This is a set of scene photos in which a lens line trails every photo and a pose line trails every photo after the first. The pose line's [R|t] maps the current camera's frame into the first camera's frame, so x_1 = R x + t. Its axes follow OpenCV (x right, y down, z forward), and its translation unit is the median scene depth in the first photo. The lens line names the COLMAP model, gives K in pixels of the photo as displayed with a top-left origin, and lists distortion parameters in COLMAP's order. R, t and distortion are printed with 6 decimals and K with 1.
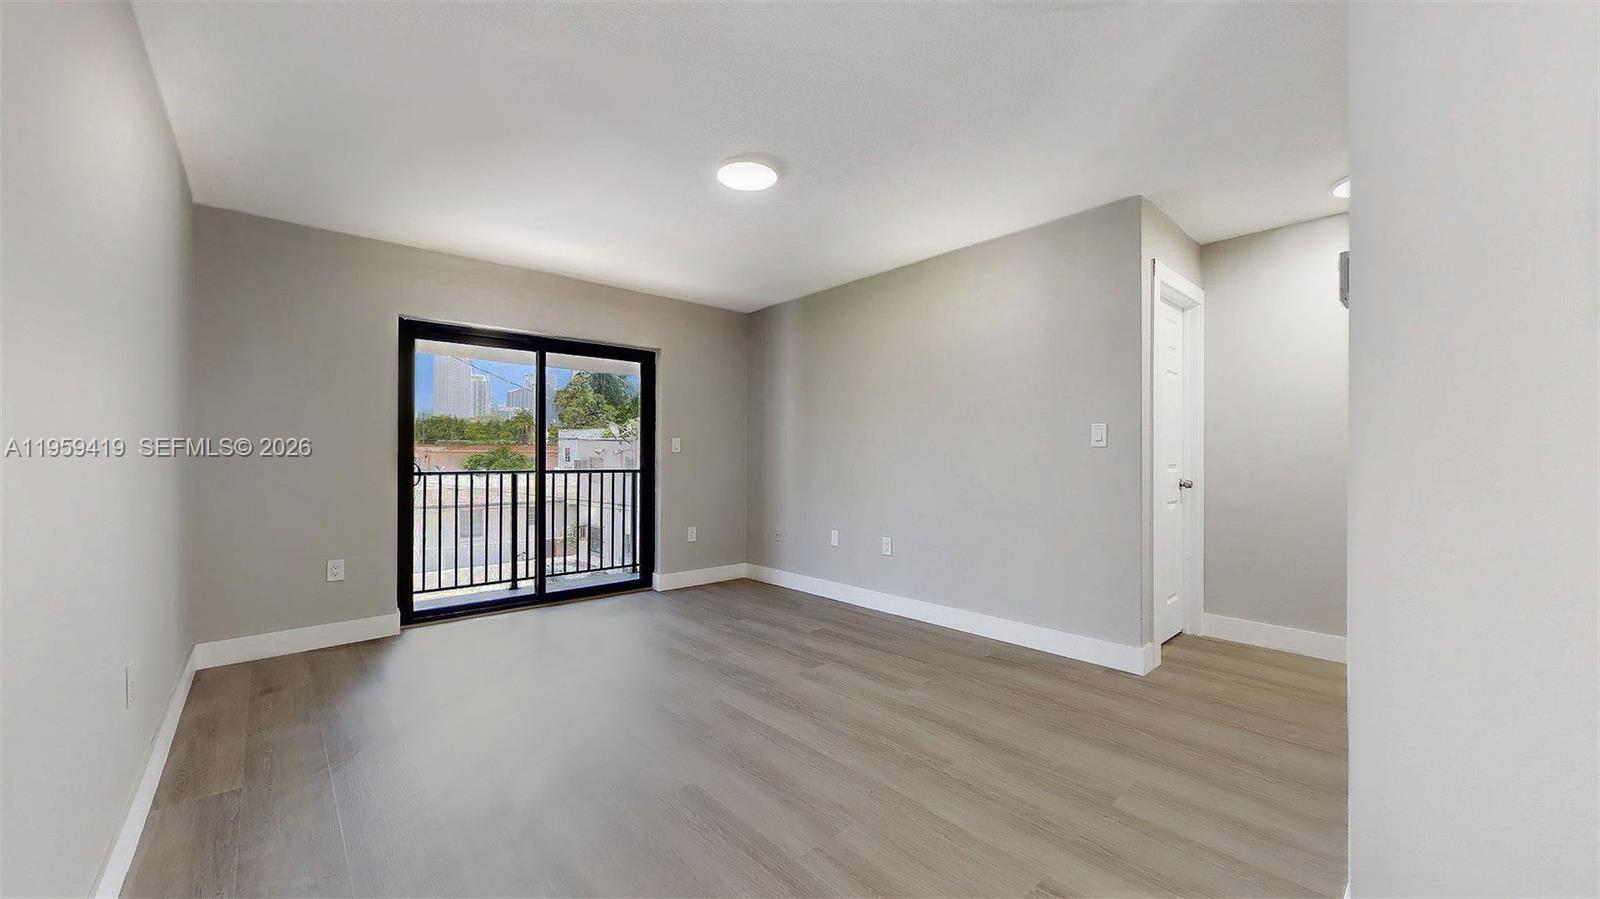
lens RADIAL K [[583.3, 0, 799.0], [0, 583.3, 452.0], [0, 0, 1]] dist [-0.000129, 0.000089]
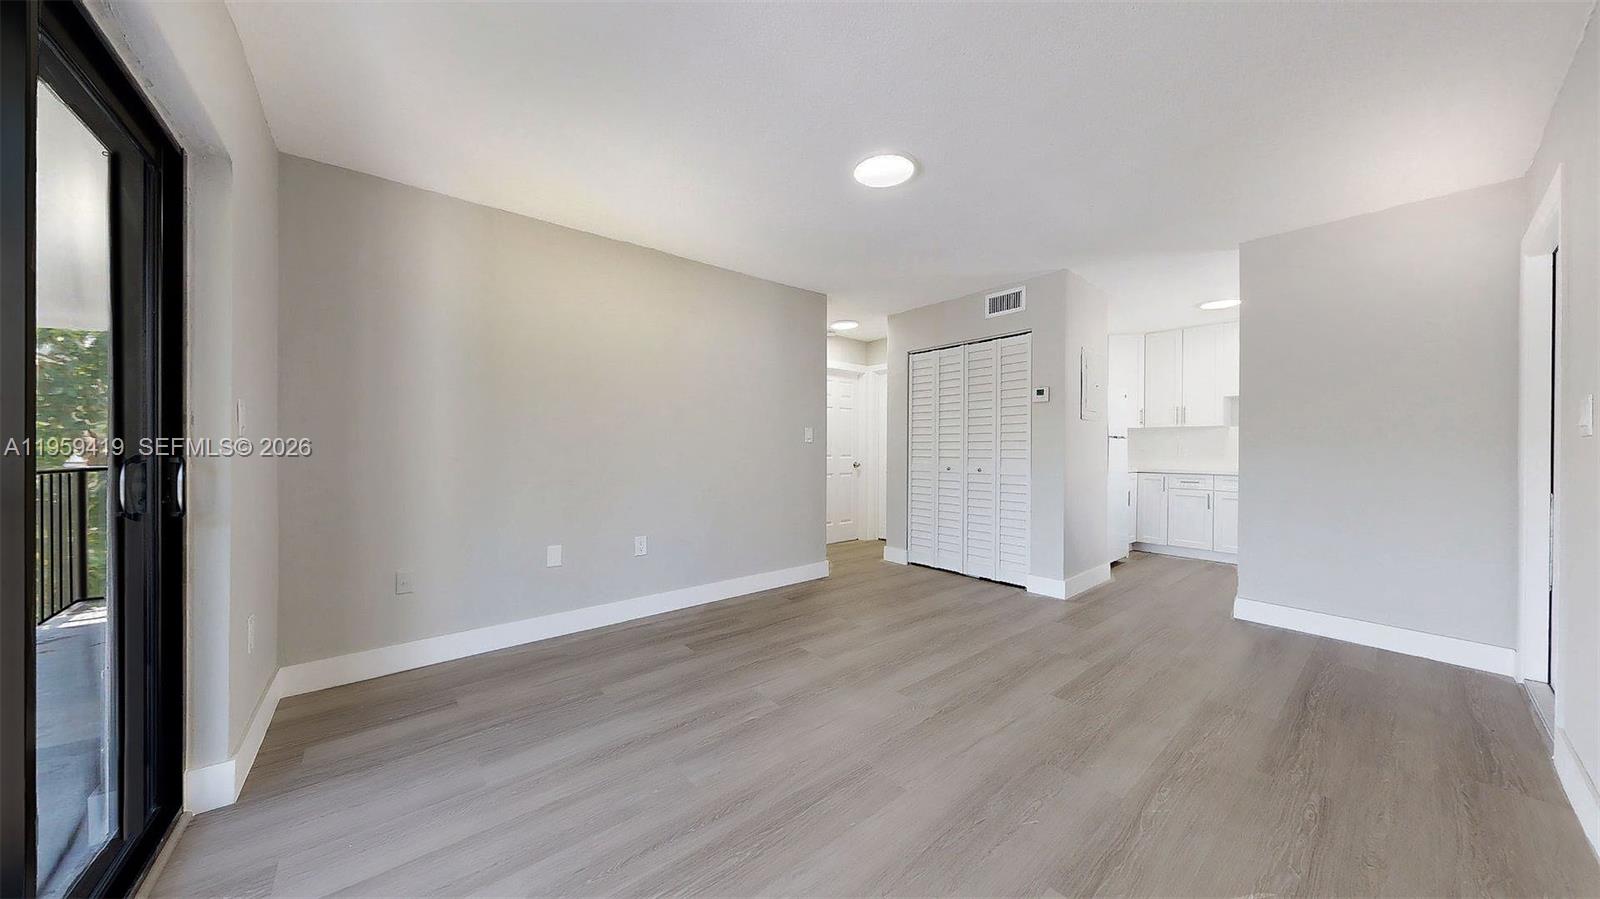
lens RADIAL K [[499.3, 0, 799.7], [0, 499.3, 454.6], [0, 0, 1]] dist [0.001465, 0.000040]
pose [[0.050174, -0.009878, 0.998692, -0.644329], [-0.011501, 0.999879, 0.010467, 0.004627], [-0.998674, -0.012011, 0.050054, 0.726940]]
